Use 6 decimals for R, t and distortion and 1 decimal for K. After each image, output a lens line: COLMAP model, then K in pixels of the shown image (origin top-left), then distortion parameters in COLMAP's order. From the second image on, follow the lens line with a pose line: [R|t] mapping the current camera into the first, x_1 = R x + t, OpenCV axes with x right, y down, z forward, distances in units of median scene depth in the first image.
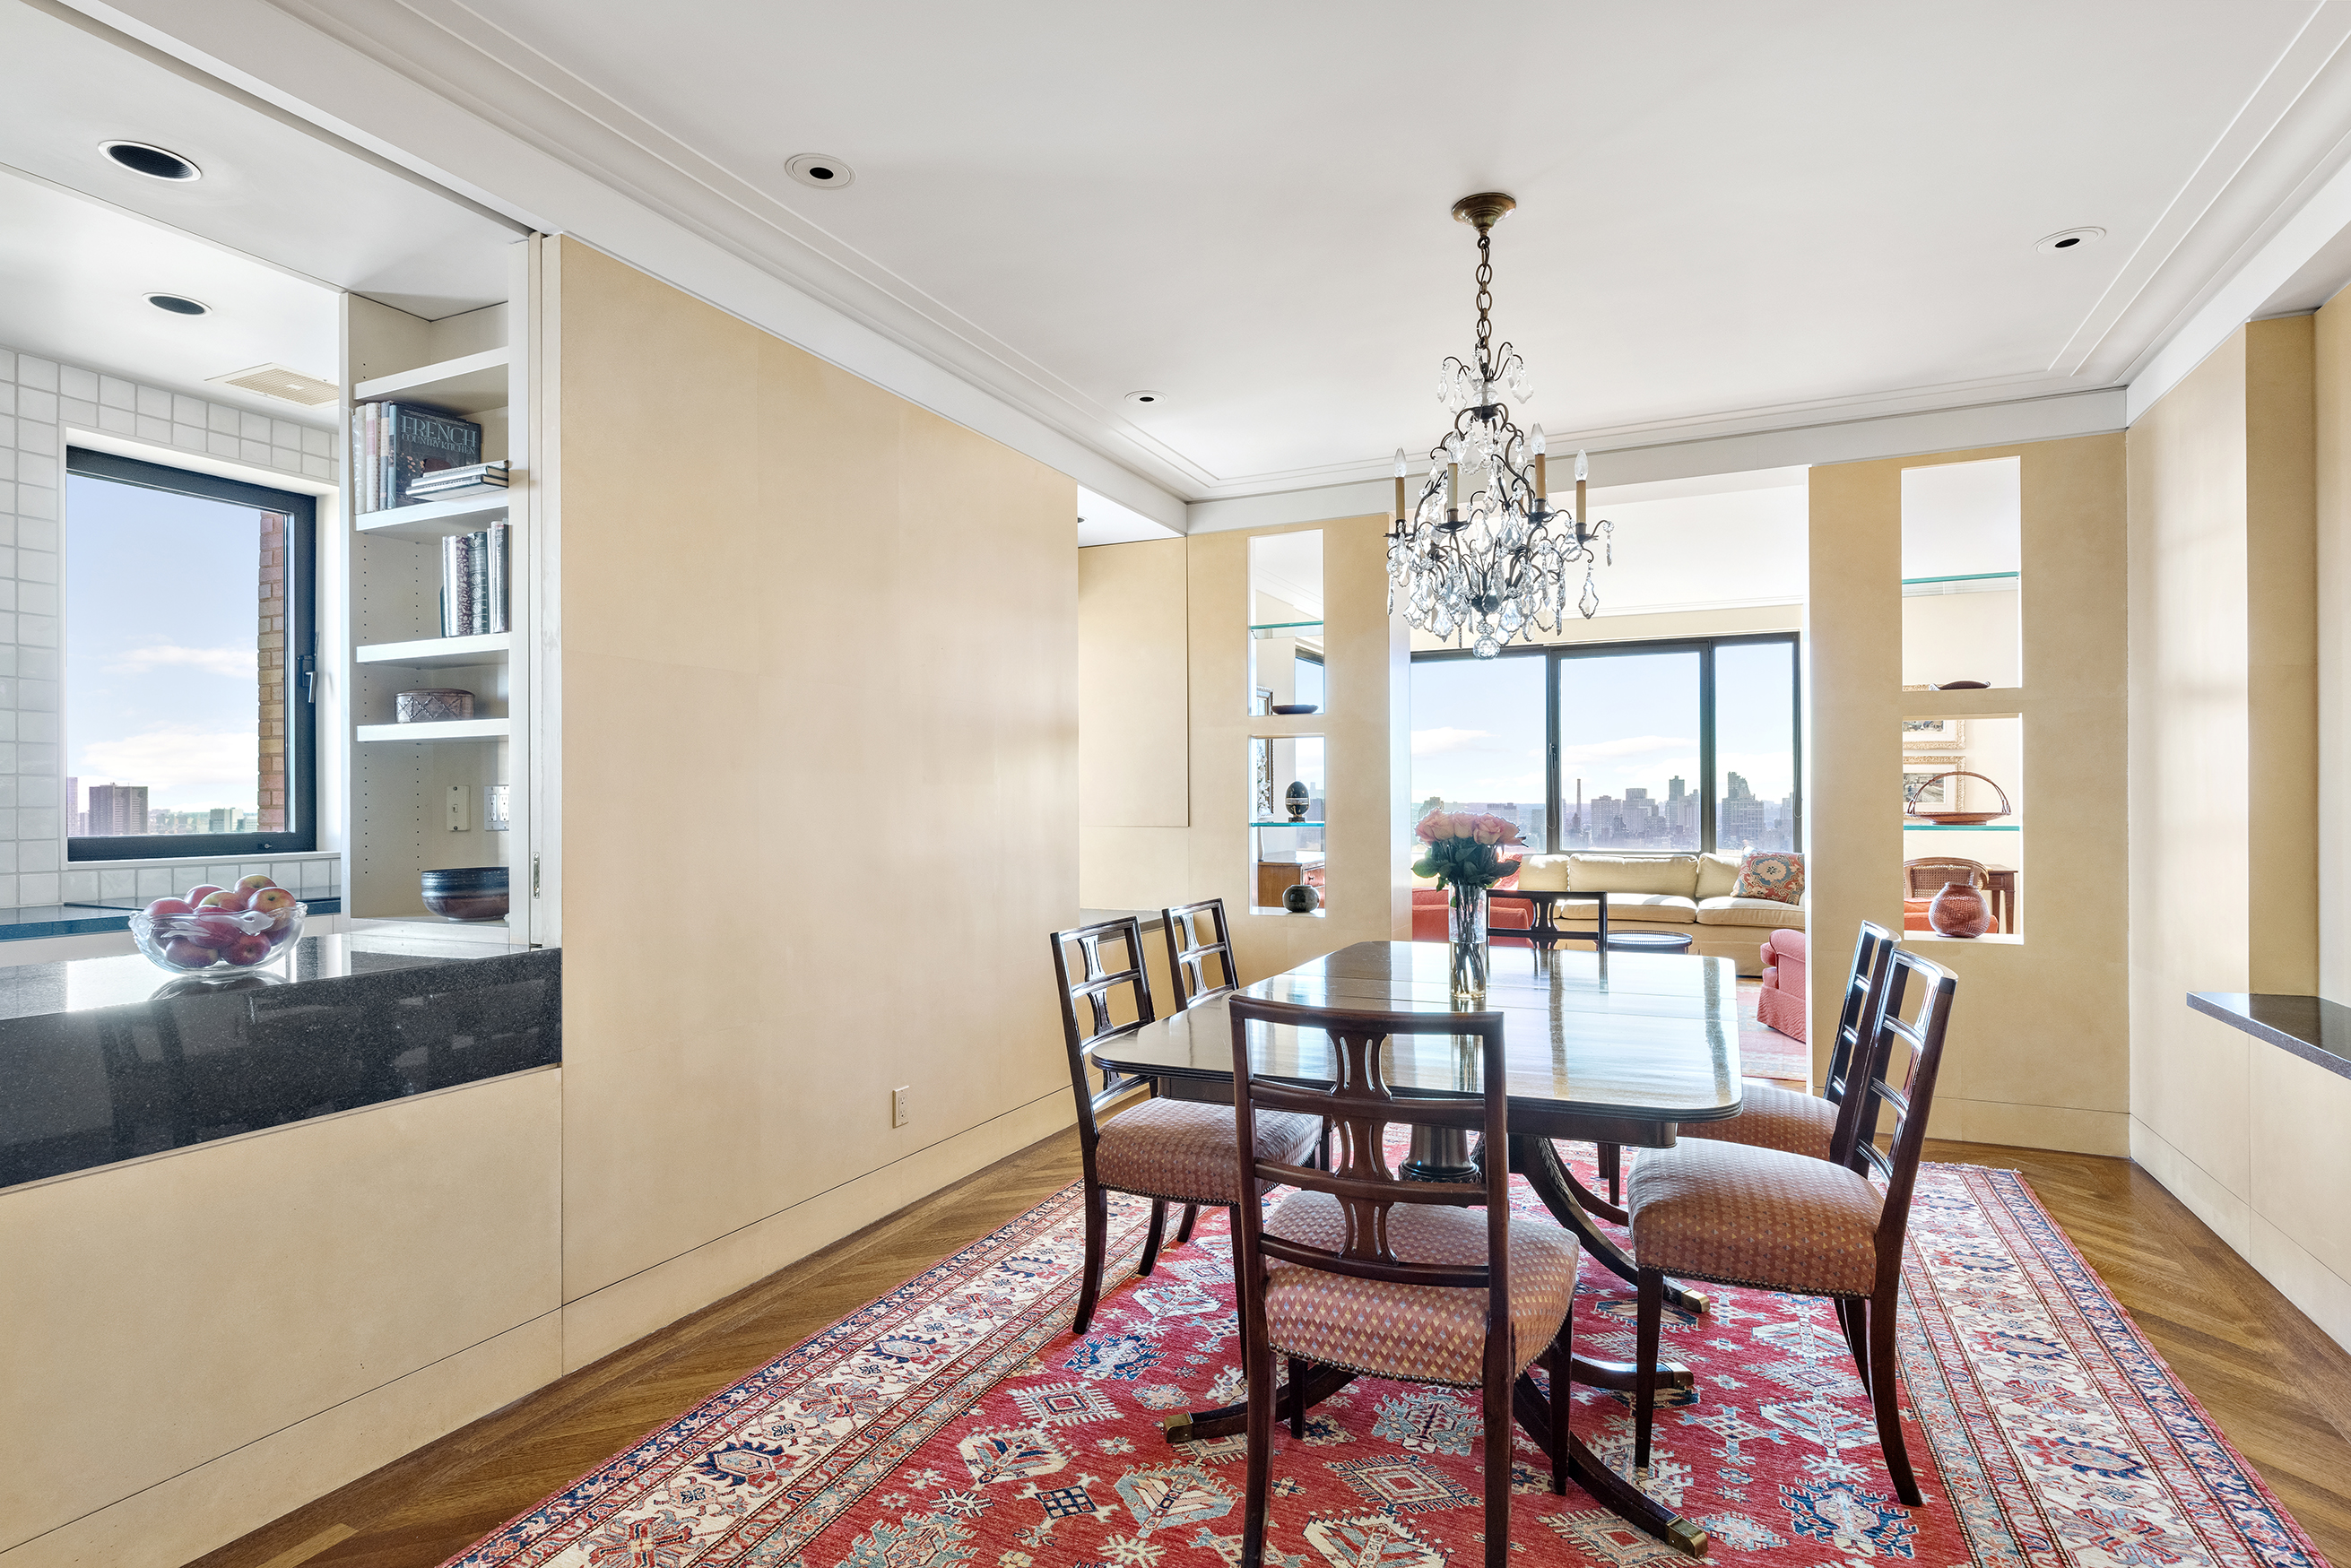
lens RADIAL K [[1190.9, 0, 1175.6], [0, 1190.9, 790.5], [0, 0, 1]] dist [0.001734, 0.000272]
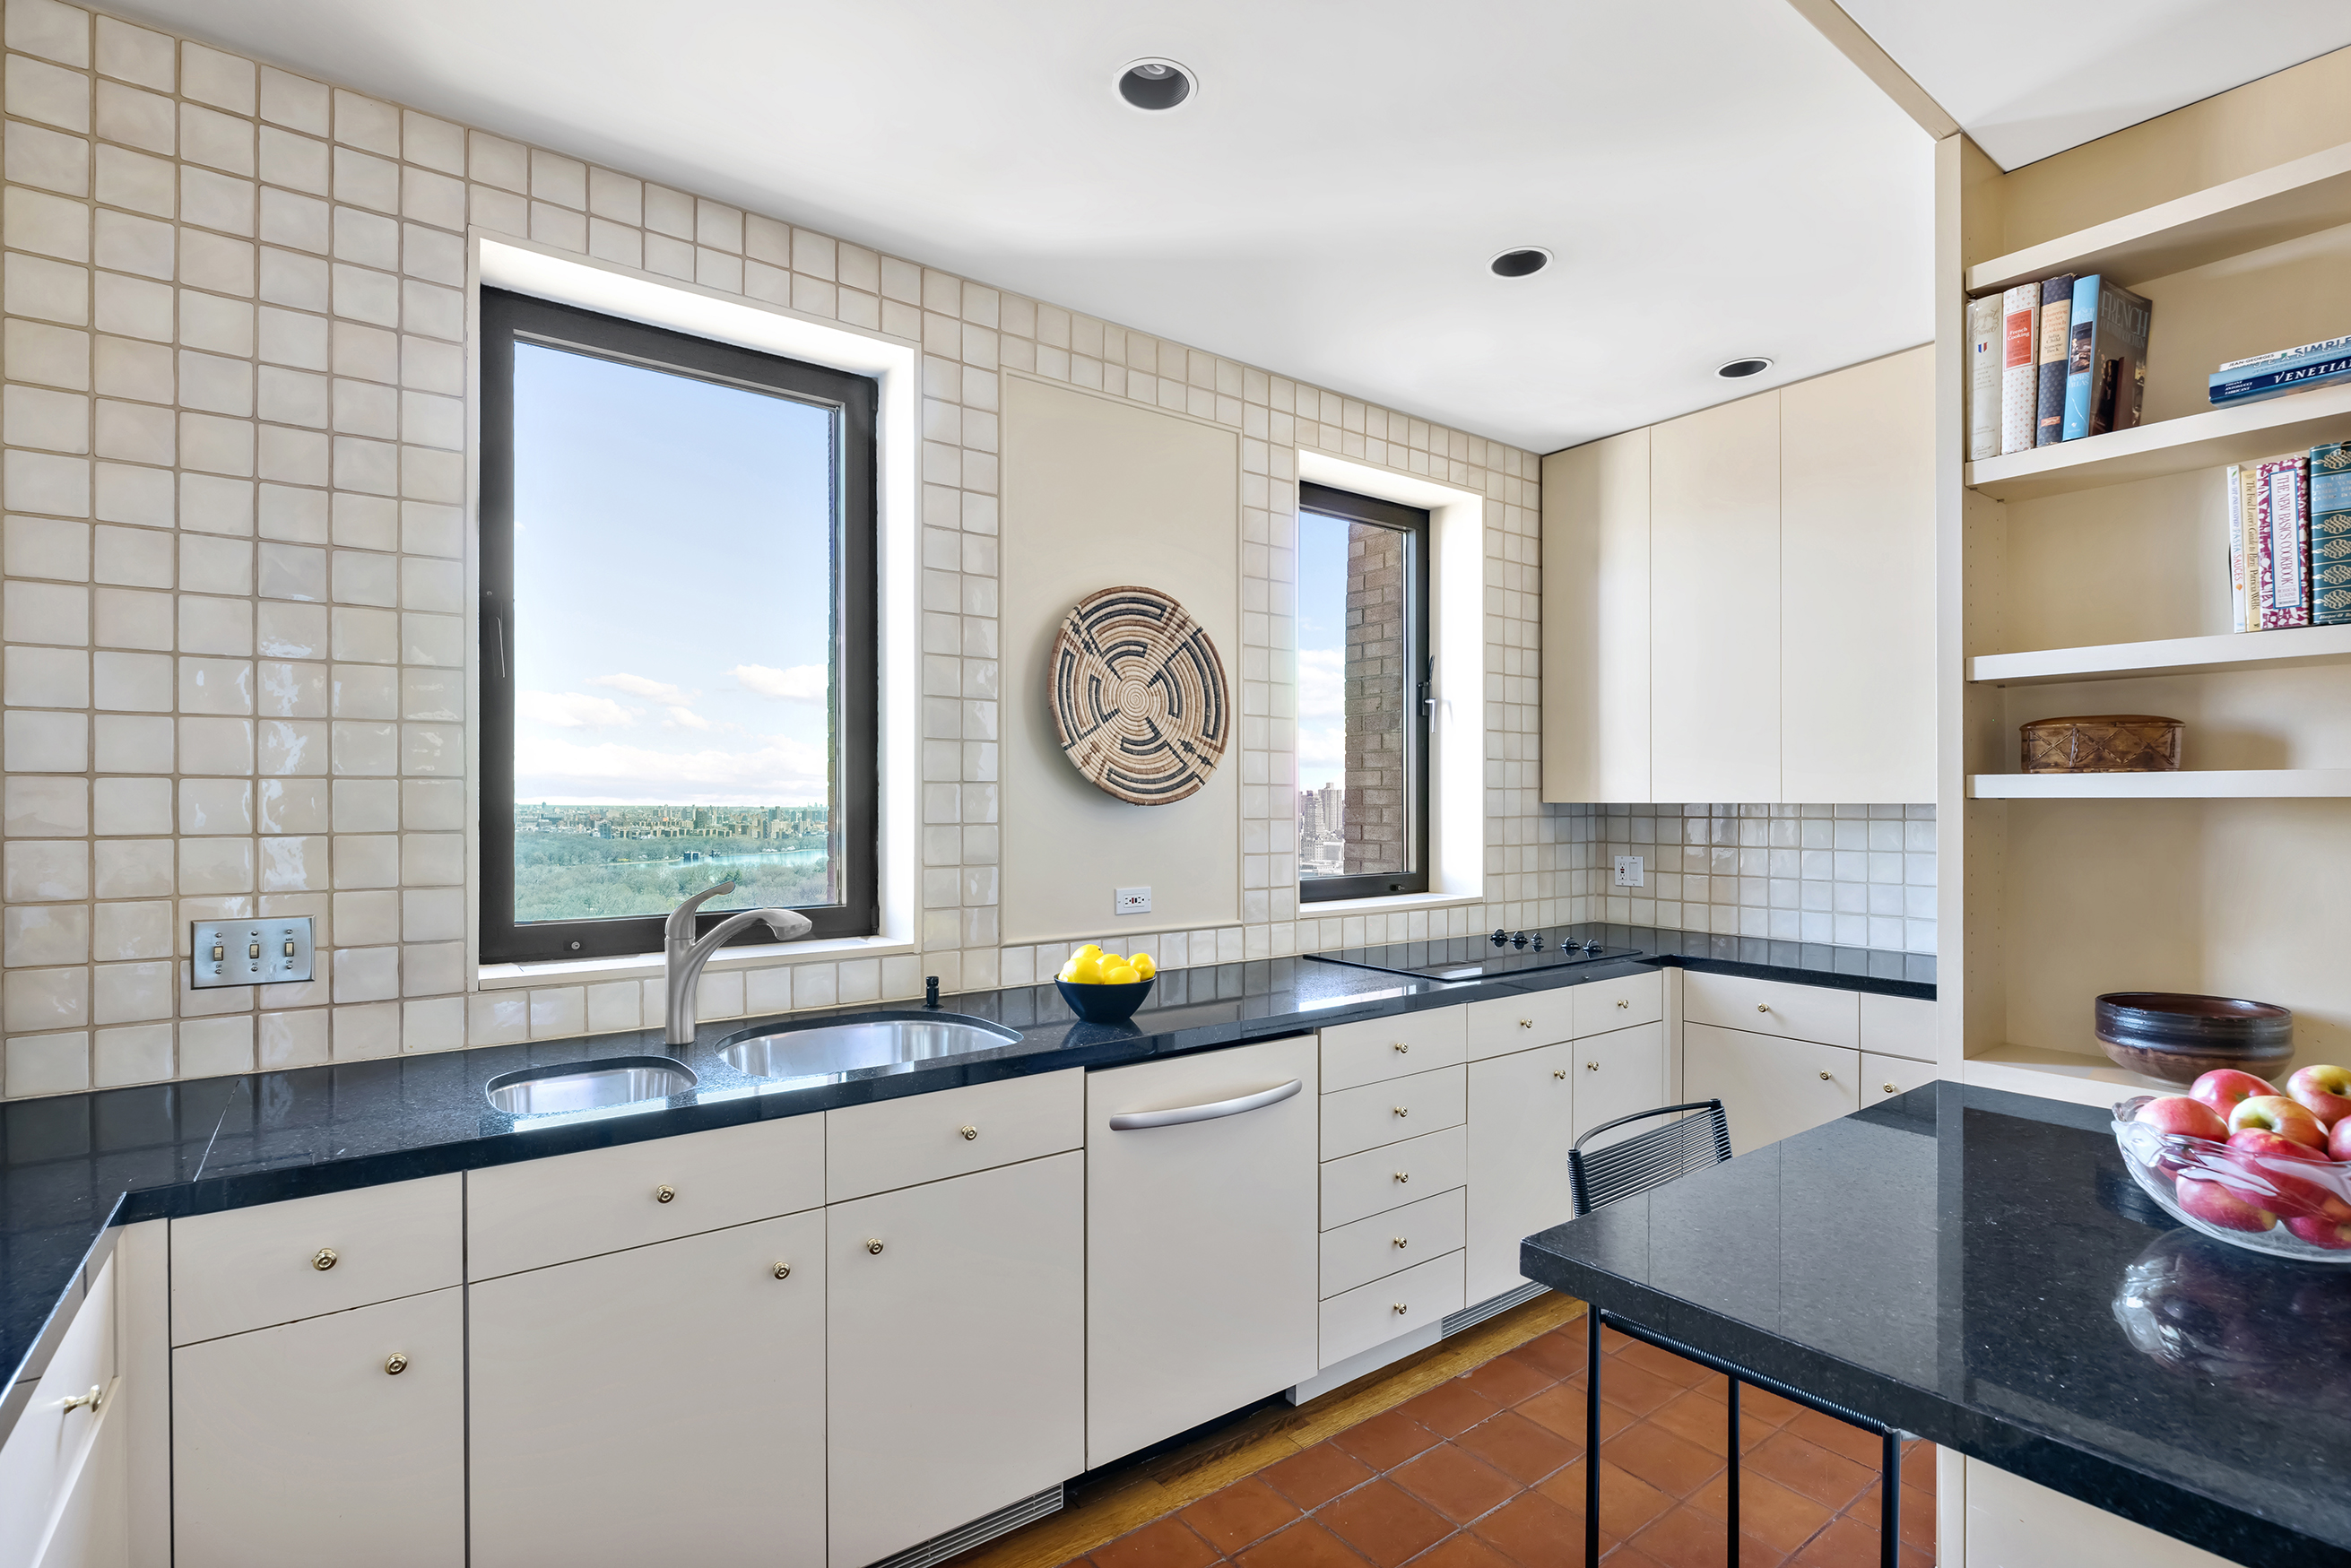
lens RADIAL K [[1110.3, 0, 1175.8], [0, 1110.3, 791.2], [0, 0, 1]] dist [-0.001269, -0.000150]
pose [[0.878419, 0.002505, -0.477884, -0.779917], [-0.003251, 0.999994, -0.000734, -0.043501], [0.477879, 0.002199, 0.878423, 0.238066]]
